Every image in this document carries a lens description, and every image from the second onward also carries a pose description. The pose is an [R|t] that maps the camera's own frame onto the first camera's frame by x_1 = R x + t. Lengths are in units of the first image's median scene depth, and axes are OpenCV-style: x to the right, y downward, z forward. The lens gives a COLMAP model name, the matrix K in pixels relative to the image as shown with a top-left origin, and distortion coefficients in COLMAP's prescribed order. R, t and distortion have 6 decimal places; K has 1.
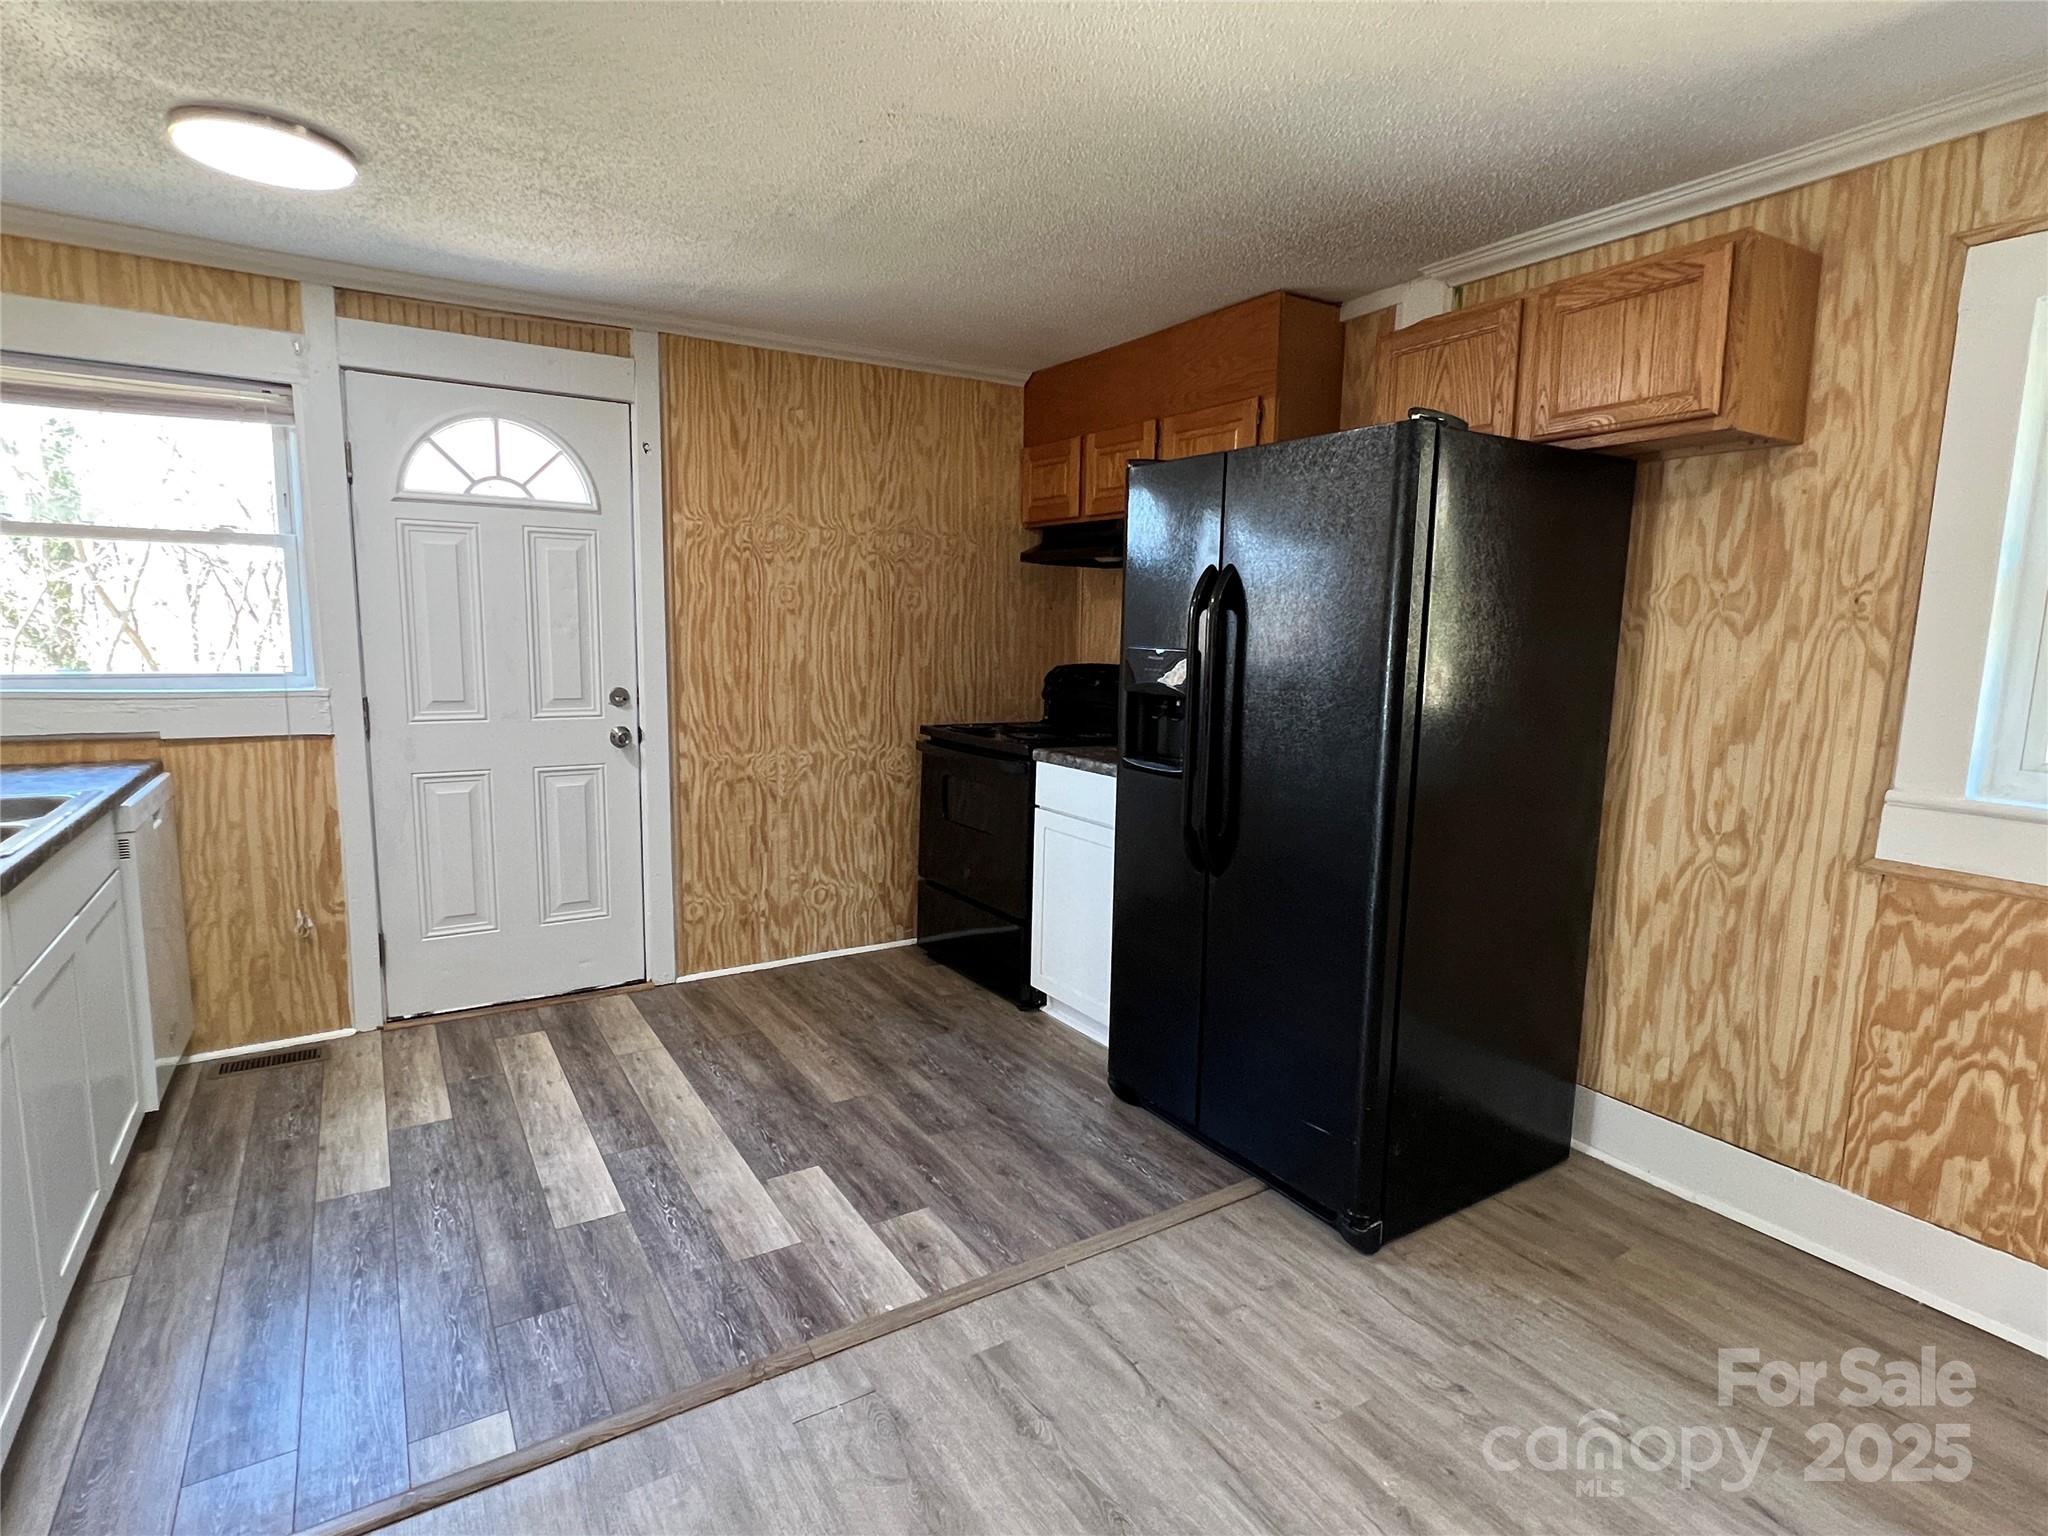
lens RADIAL K [[1060.9, 0, 1028.7], [0, 1060.9, 772.7], [0, 0, 1]] dist [-0.001998, -0.000376]
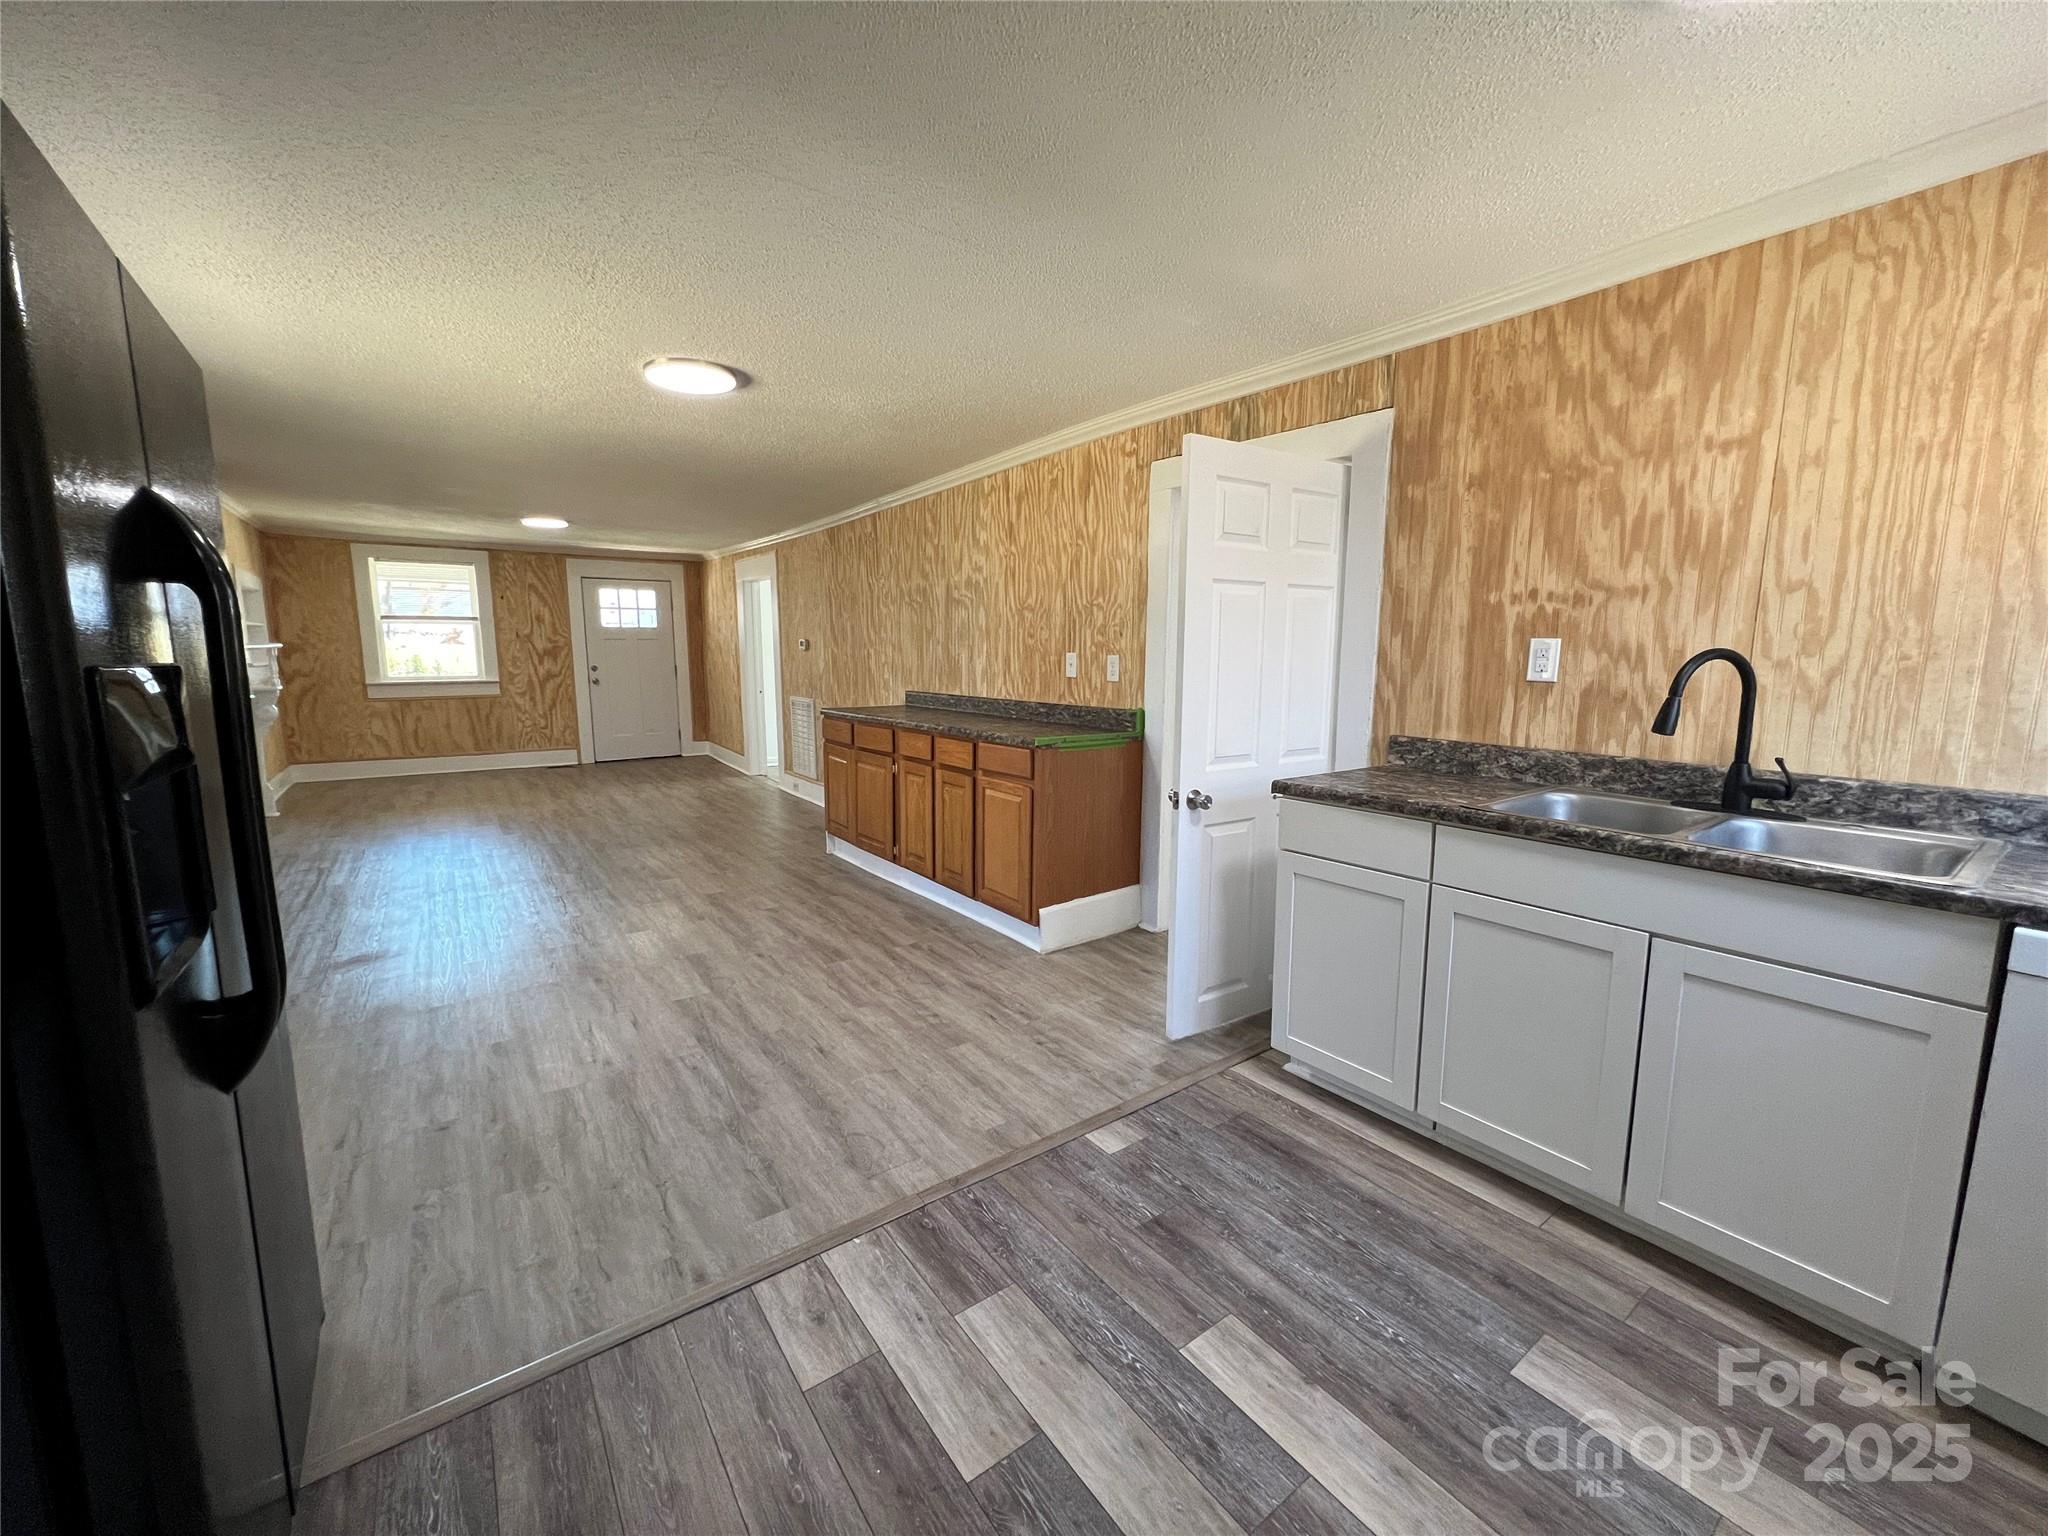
lens RADIAL K [[816.5, 0, 1026.9], [0, 816.5, 766.4], [0, 0, 1]] dist [-0.003994, 0.001073]
pose [[-0.997524, -0.010495, -0.069545, -0.166528], [-0.029650, 0.959395, 0.280503, -0.153558], [0.063777, 0.281871, -0.957330, 1.148782]]
